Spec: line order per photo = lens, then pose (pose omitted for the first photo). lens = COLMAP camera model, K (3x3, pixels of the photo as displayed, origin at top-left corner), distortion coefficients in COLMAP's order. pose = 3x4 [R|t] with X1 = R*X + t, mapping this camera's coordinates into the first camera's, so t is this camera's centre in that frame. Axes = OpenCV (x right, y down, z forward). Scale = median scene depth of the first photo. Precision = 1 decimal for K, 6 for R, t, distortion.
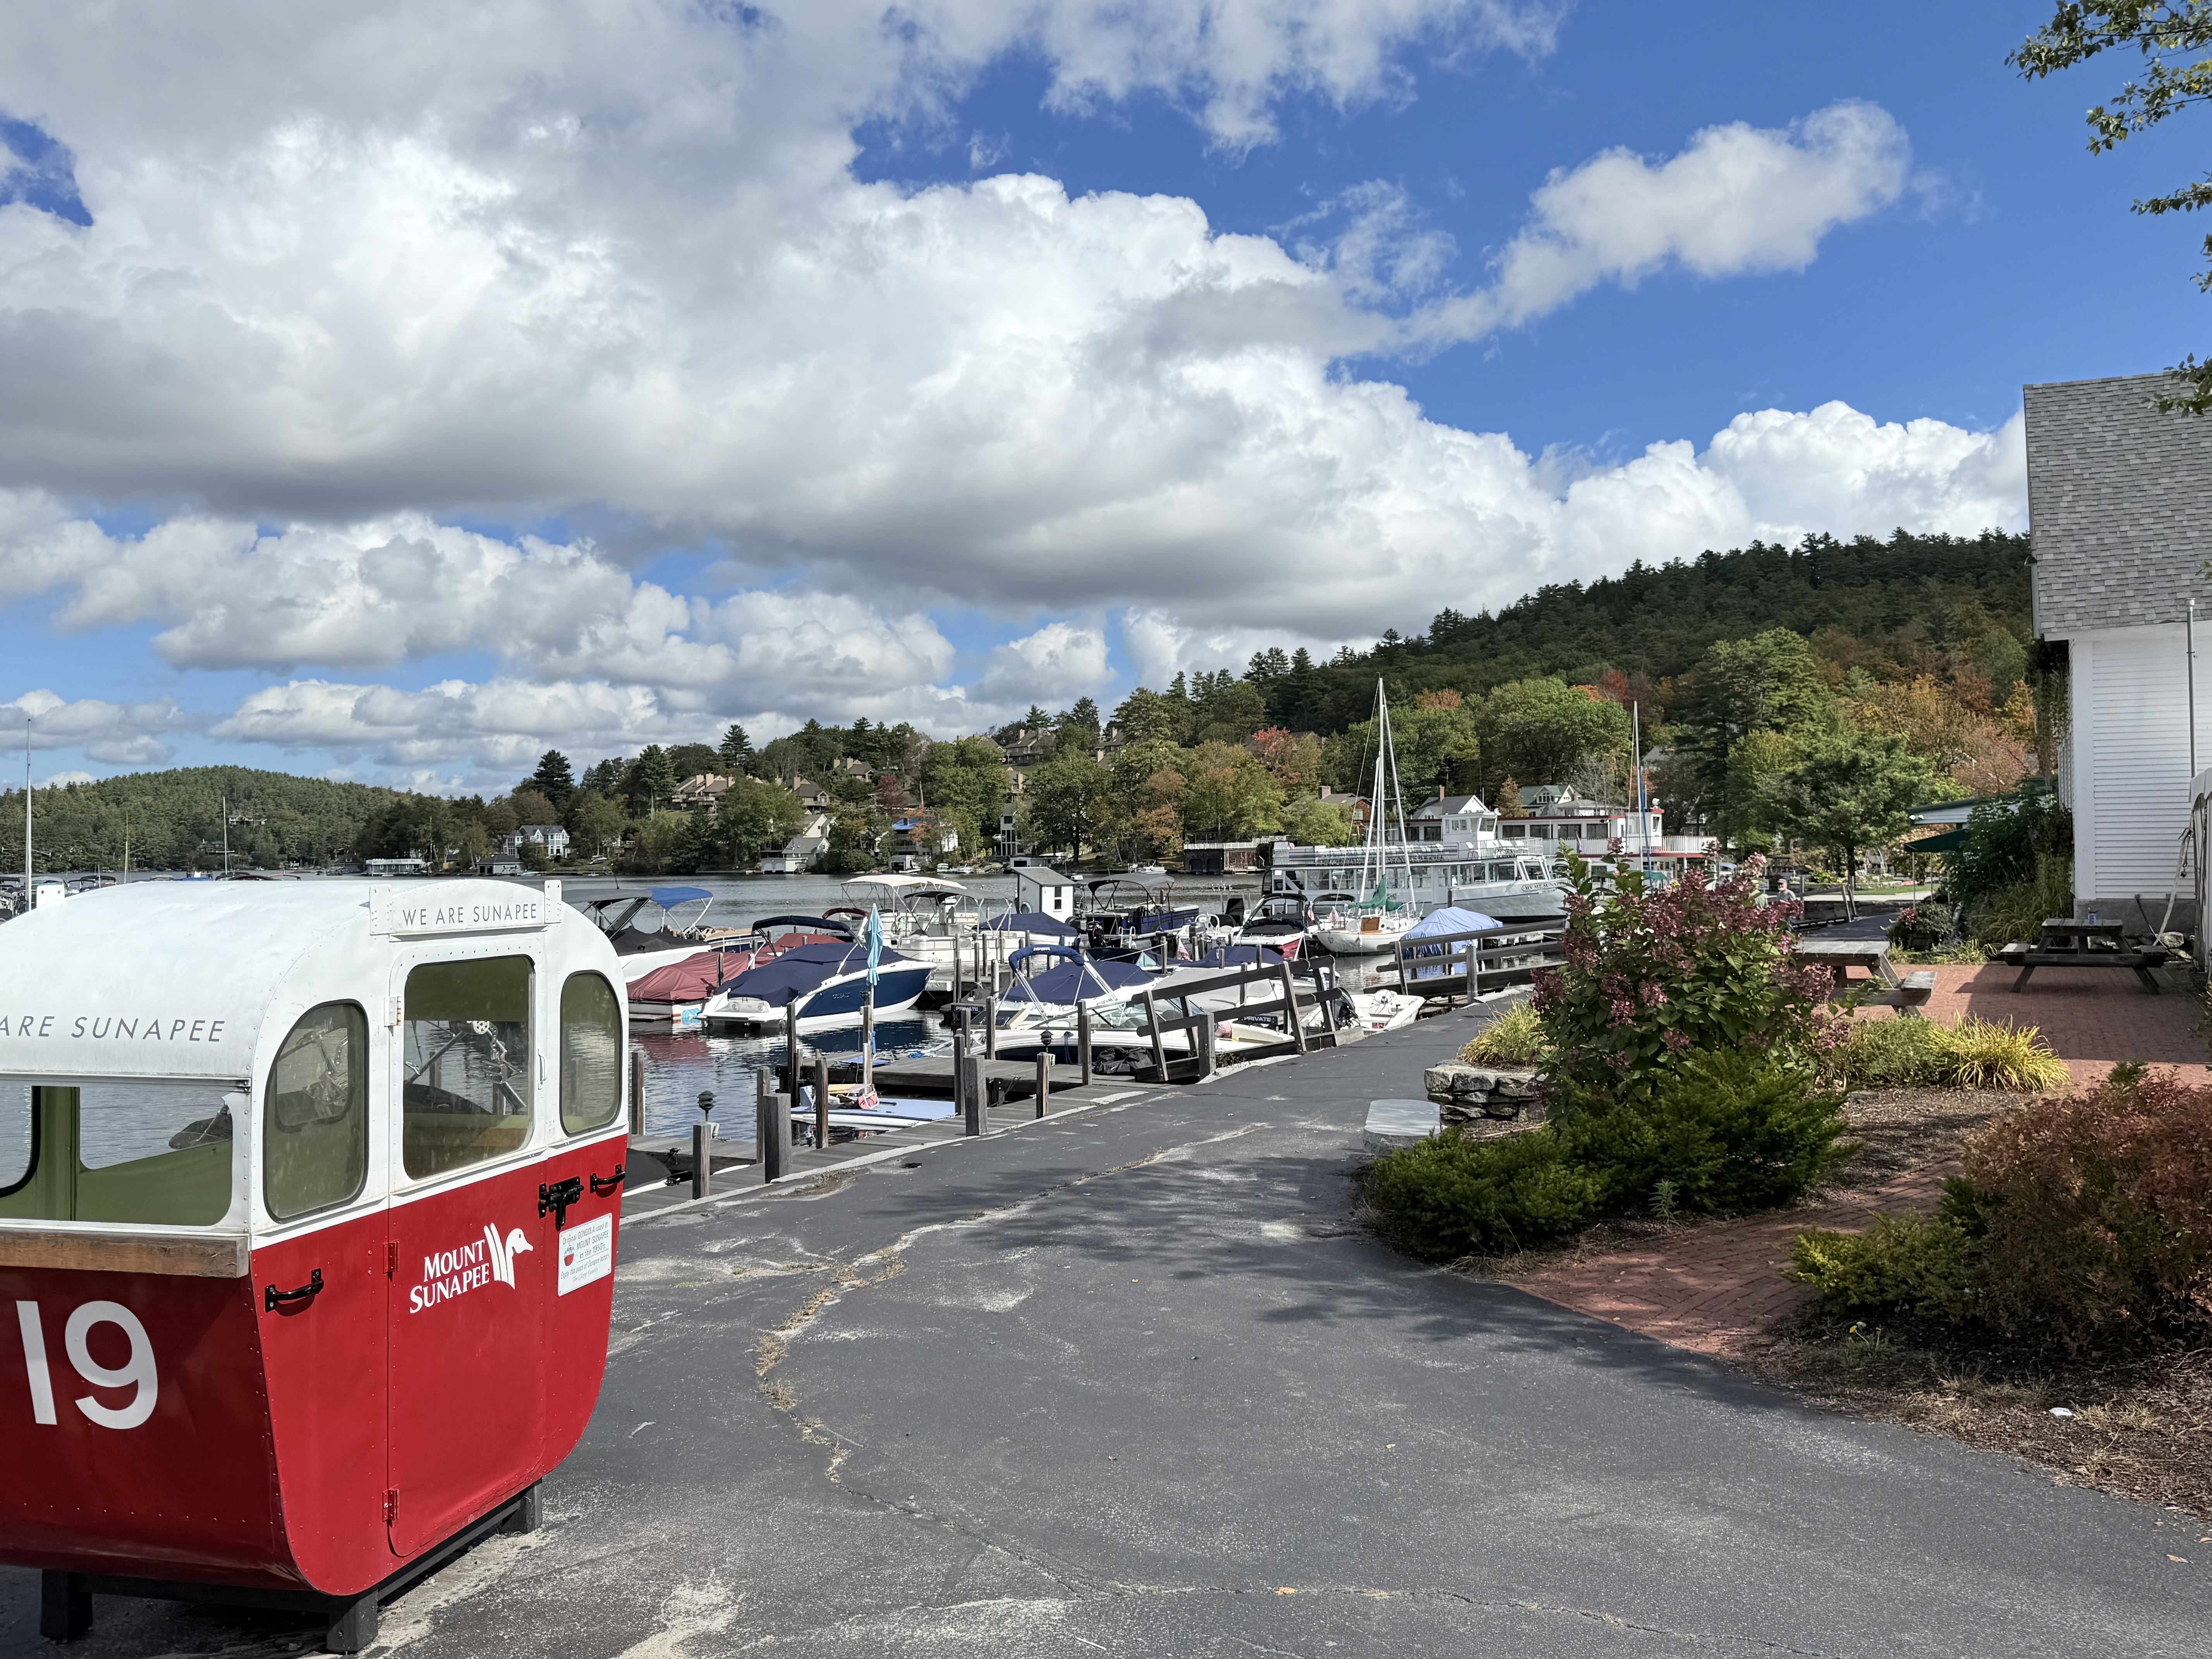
lens RADIAL K [[1716.4, 0, 1117.8], [0, 1716.4, 856.9], [0, 0, 1]] dist [0.131499, -0.001678]
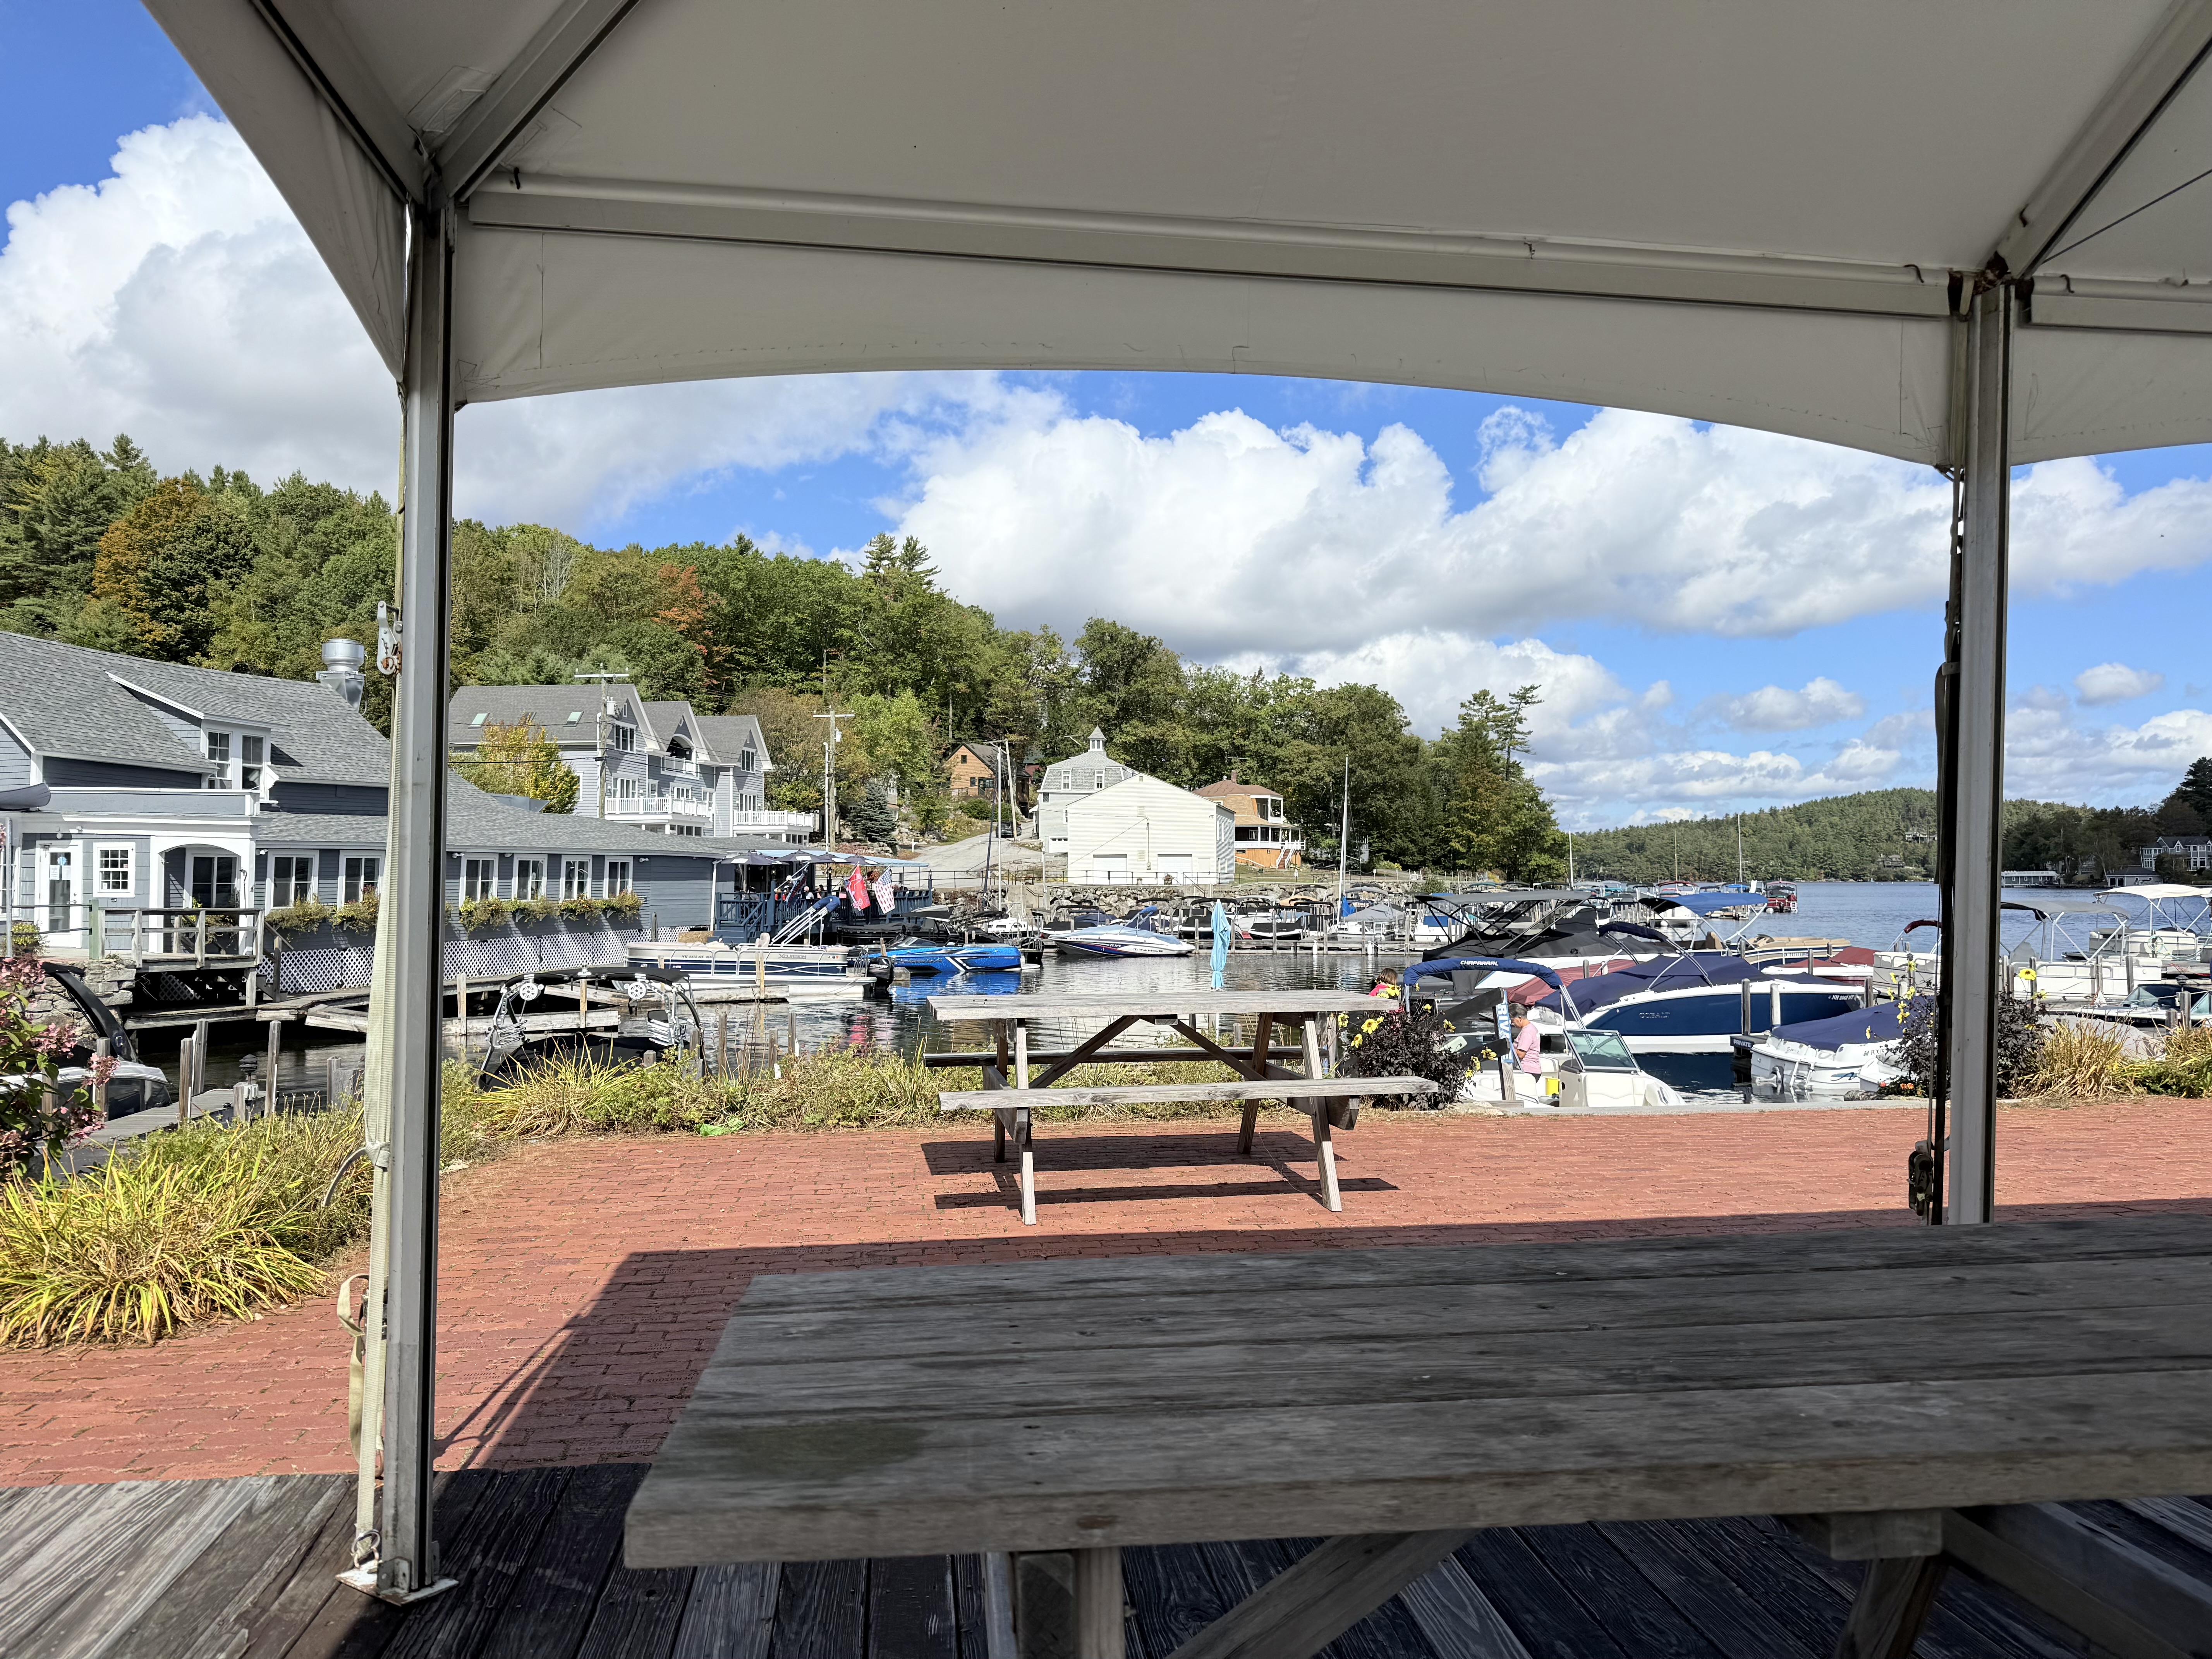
lens RADIAL K [[1547.4, 0, 1135.5], [0, 1547.4, 835.4], [0, 0, 1]] dist [0.074356, -0.097593]
pose [[0.593311, -0.014157, -0.804849, 0.261354], [-0.003311, 0.999794, -0.020026, 0.005386], [0.804966, 0.014547, 0.593142, 0.259267]]
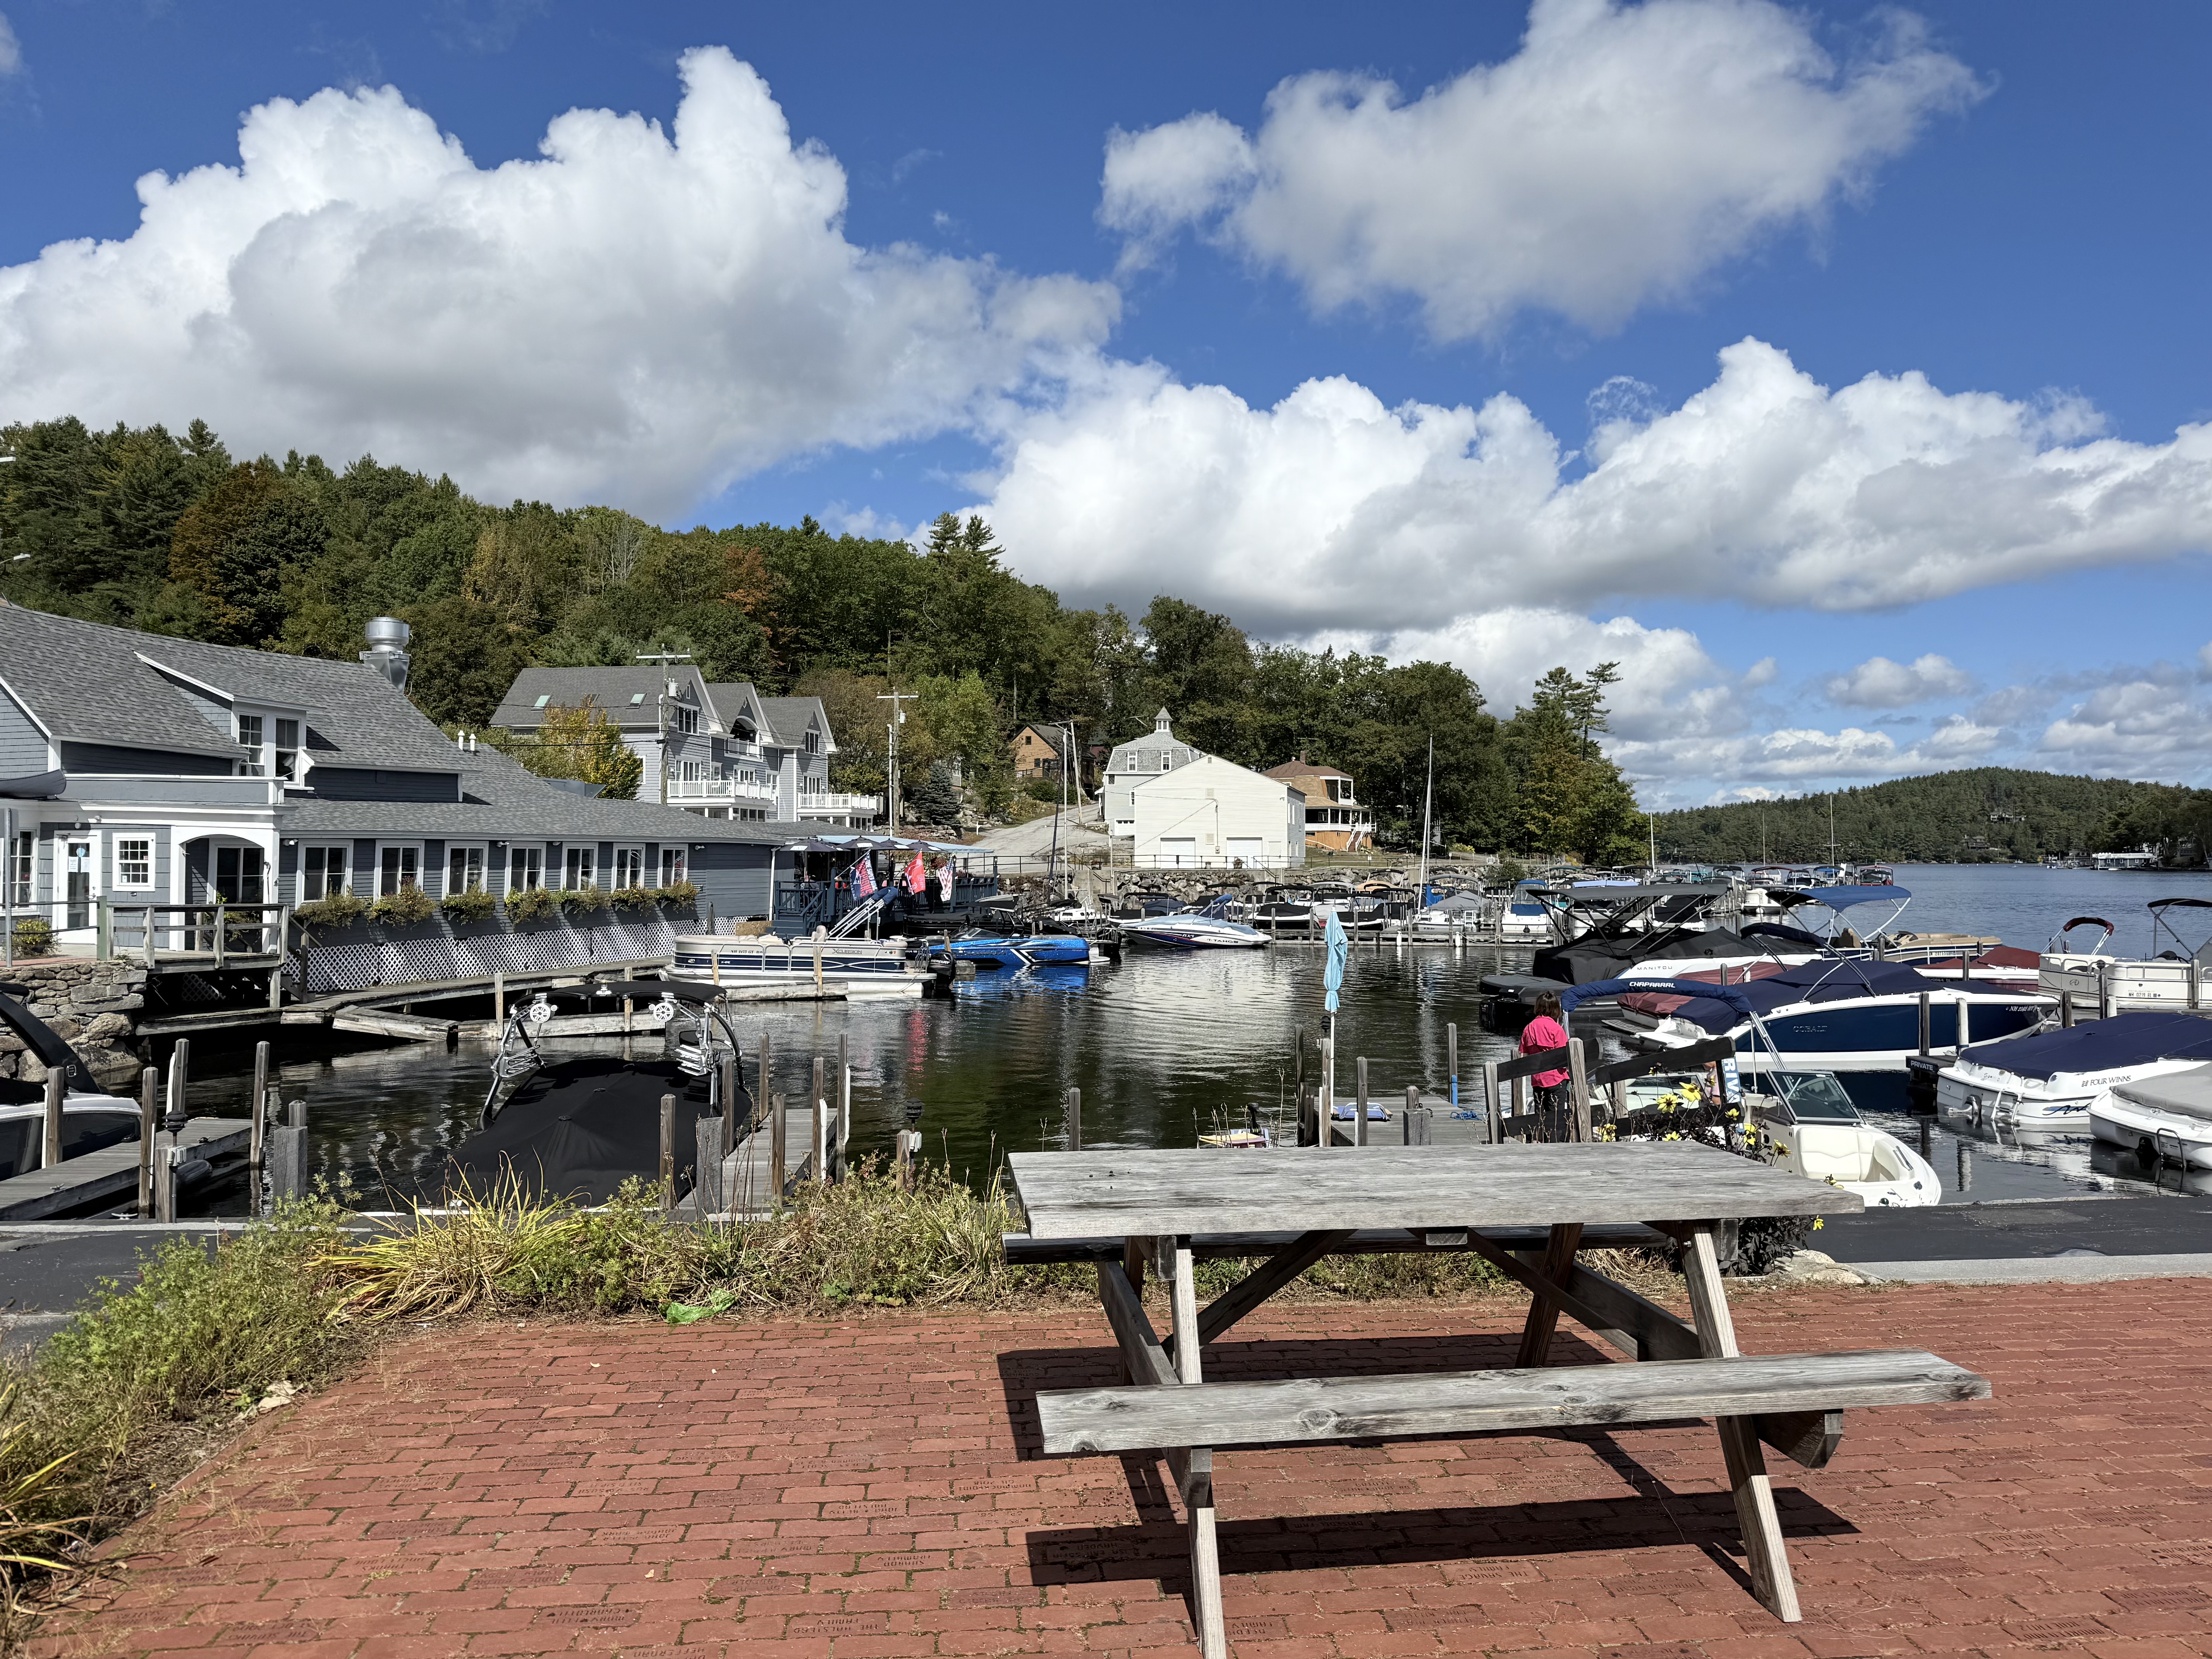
lens RADIAL K [[1544.9, 0, 1121.5], [0, 1544.9, 828.1], [0, 0, 1]] dist [0.101333, -0.133171]
pose [[0.552641, -0.007574, -0.833385, 0.207516], [-0.004267, 0.999920, -0.011917, 0.000258], [0.833409, 0.010142, 0.552564, 0.287530]]
